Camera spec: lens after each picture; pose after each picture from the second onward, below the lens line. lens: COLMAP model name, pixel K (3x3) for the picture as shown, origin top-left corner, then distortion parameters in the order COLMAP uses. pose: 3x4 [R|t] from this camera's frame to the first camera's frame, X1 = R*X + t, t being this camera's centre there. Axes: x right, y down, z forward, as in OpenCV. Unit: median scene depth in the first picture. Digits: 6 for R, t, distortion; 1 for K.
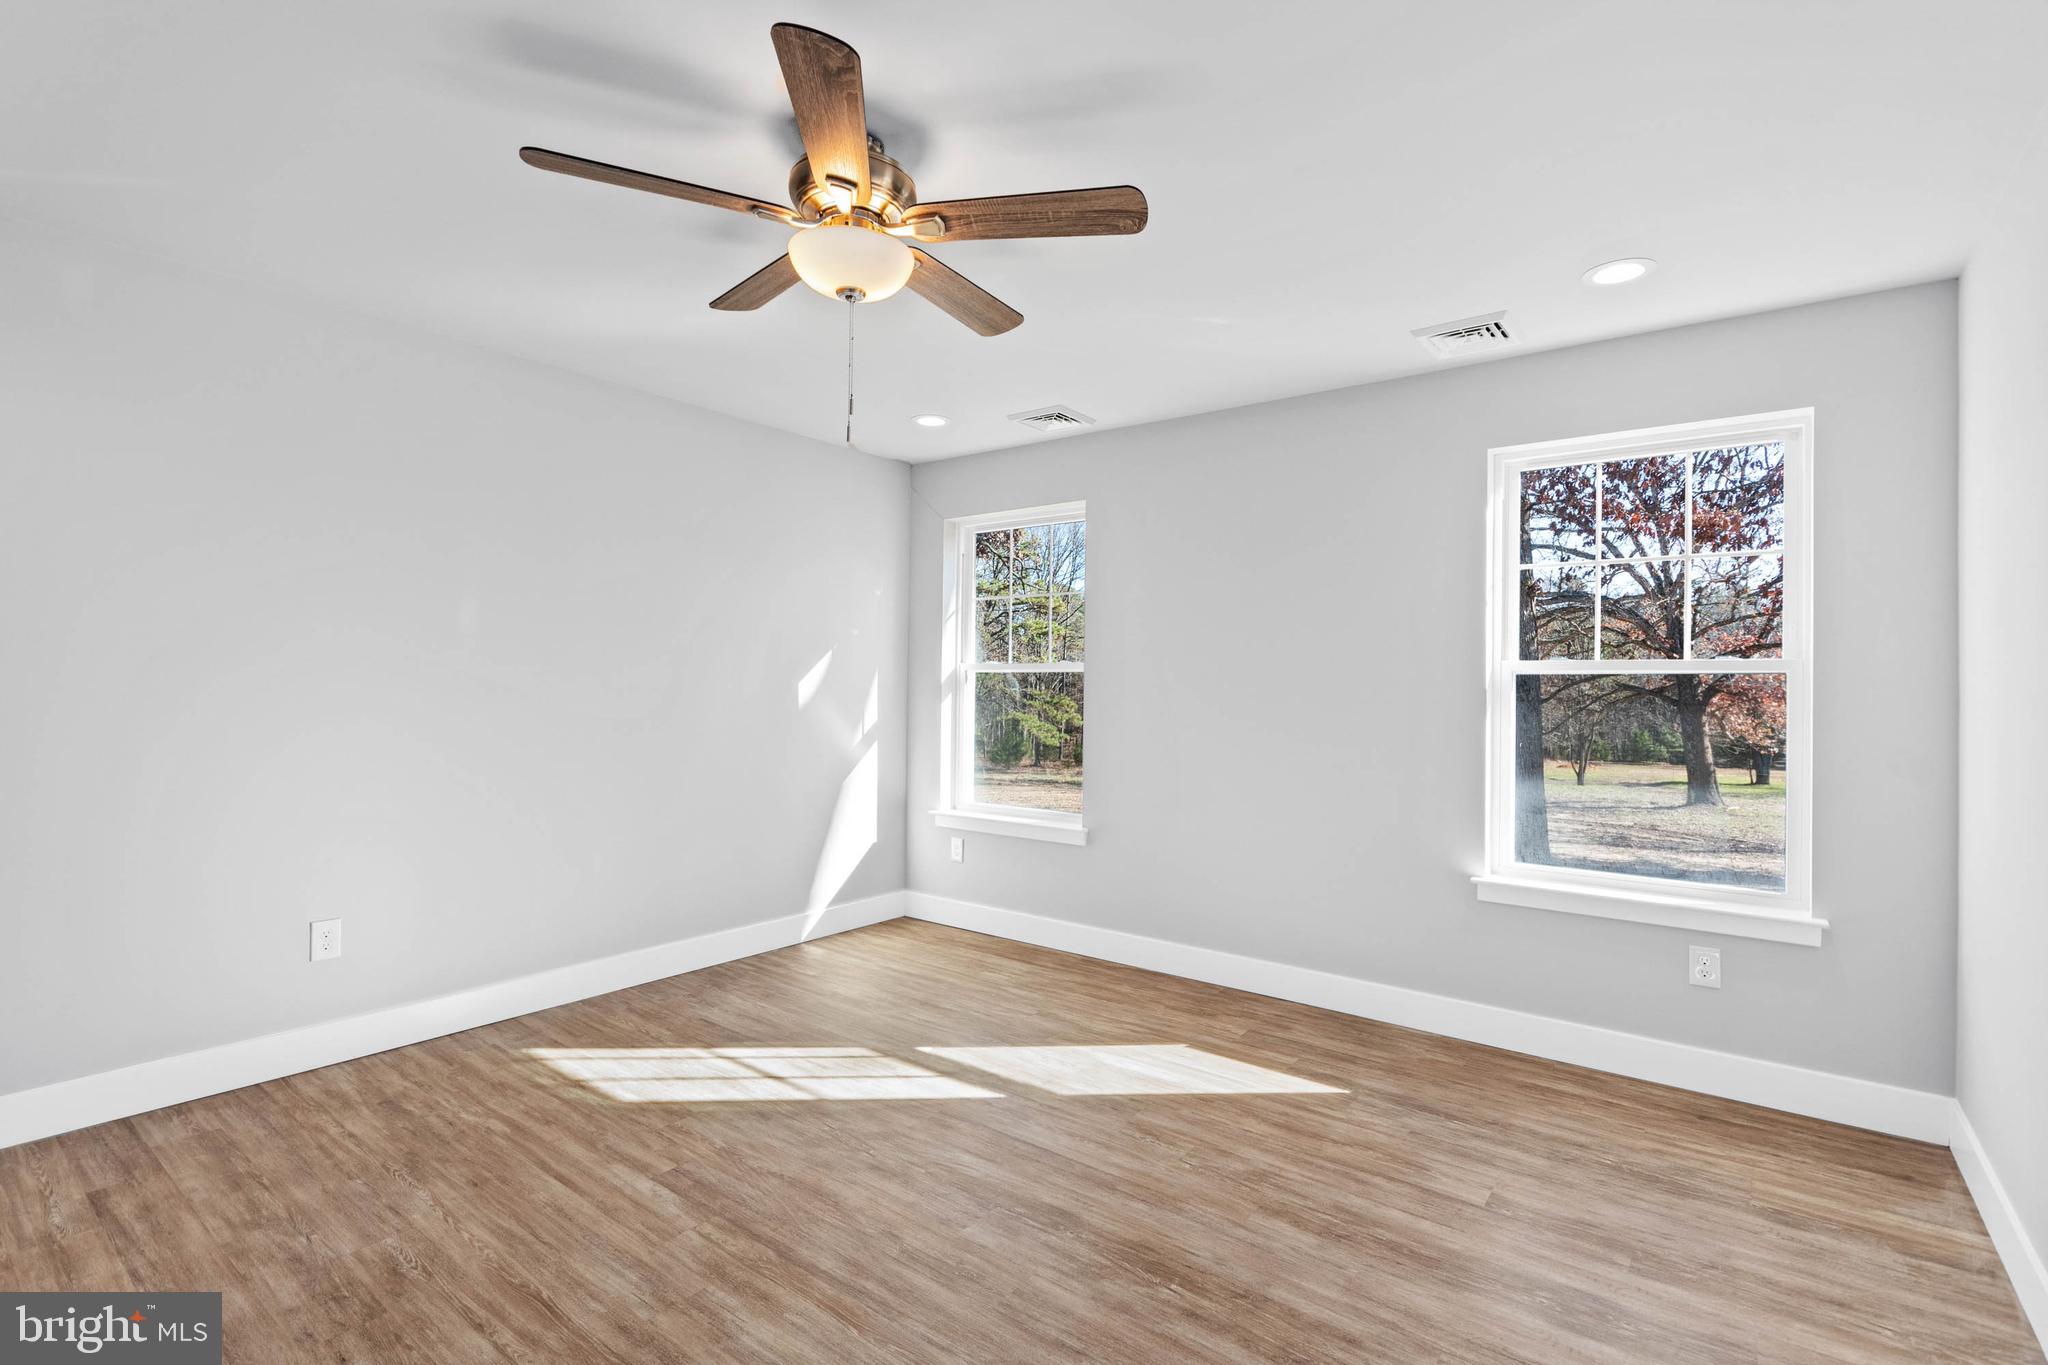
lens RADIAL K [[946.8, 0, 1024.0], [0, 946.8, 682.5], [0, 0, 1]] dist [-0.003349, -0.000916]
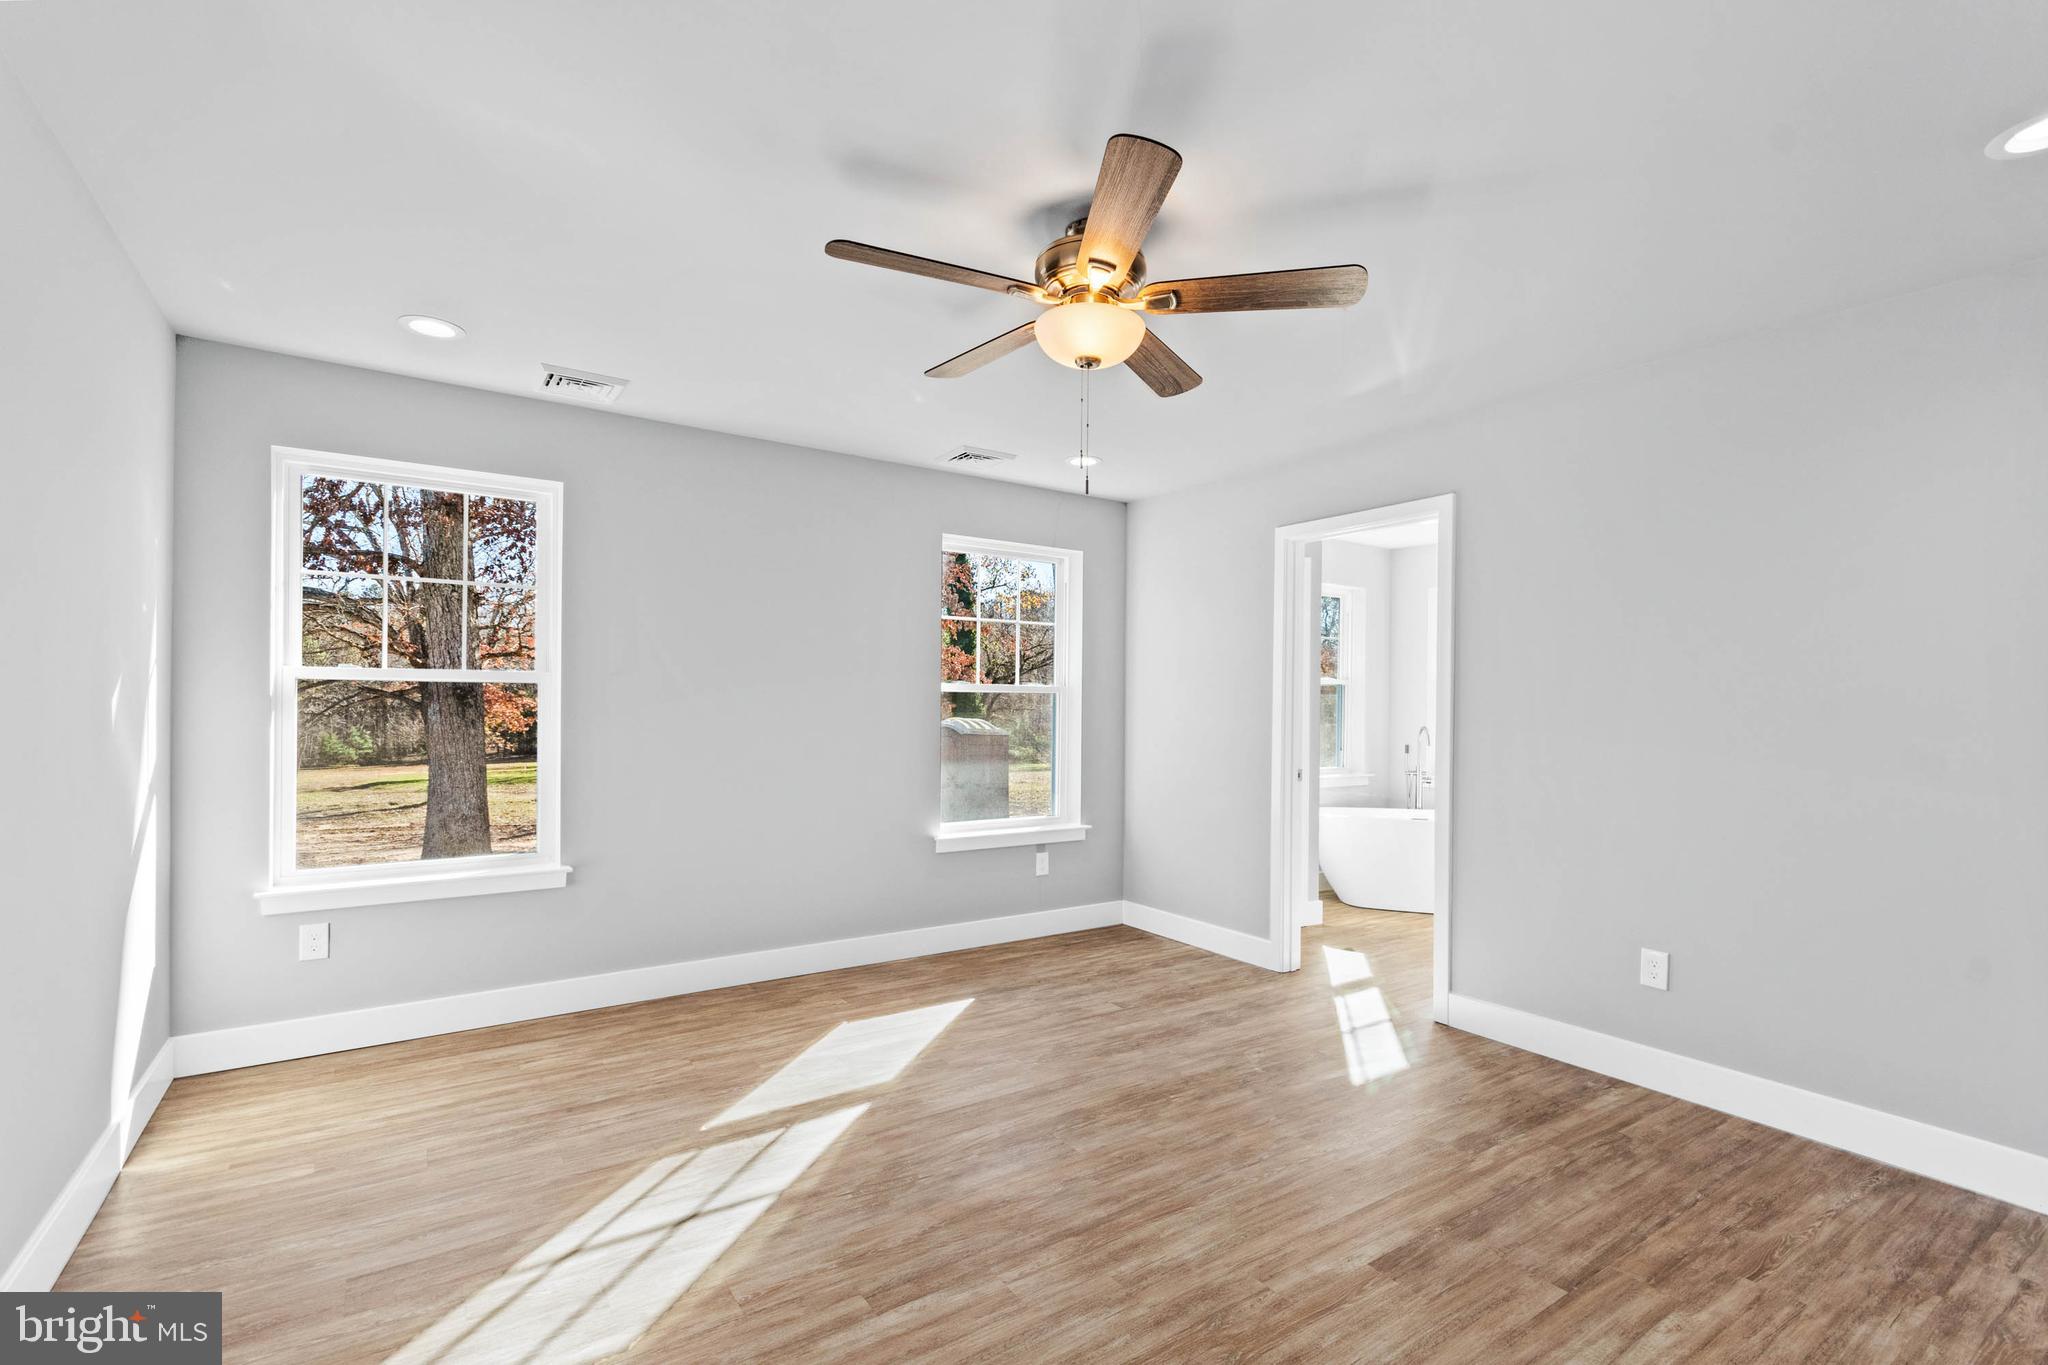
lens RADIAL K [[919.4, 0, 1024.0], [0, 919.4, 682.5], [0, 0, 1]] dist [0.002833, 0.000174]
pose [[0.306816, 0.014103, 0.951664, -0.890097], [-0.011981, 0.999868, -0.010955, -0.014483], [-0.951693, -0.008041, 0.306944, 0.503907]]
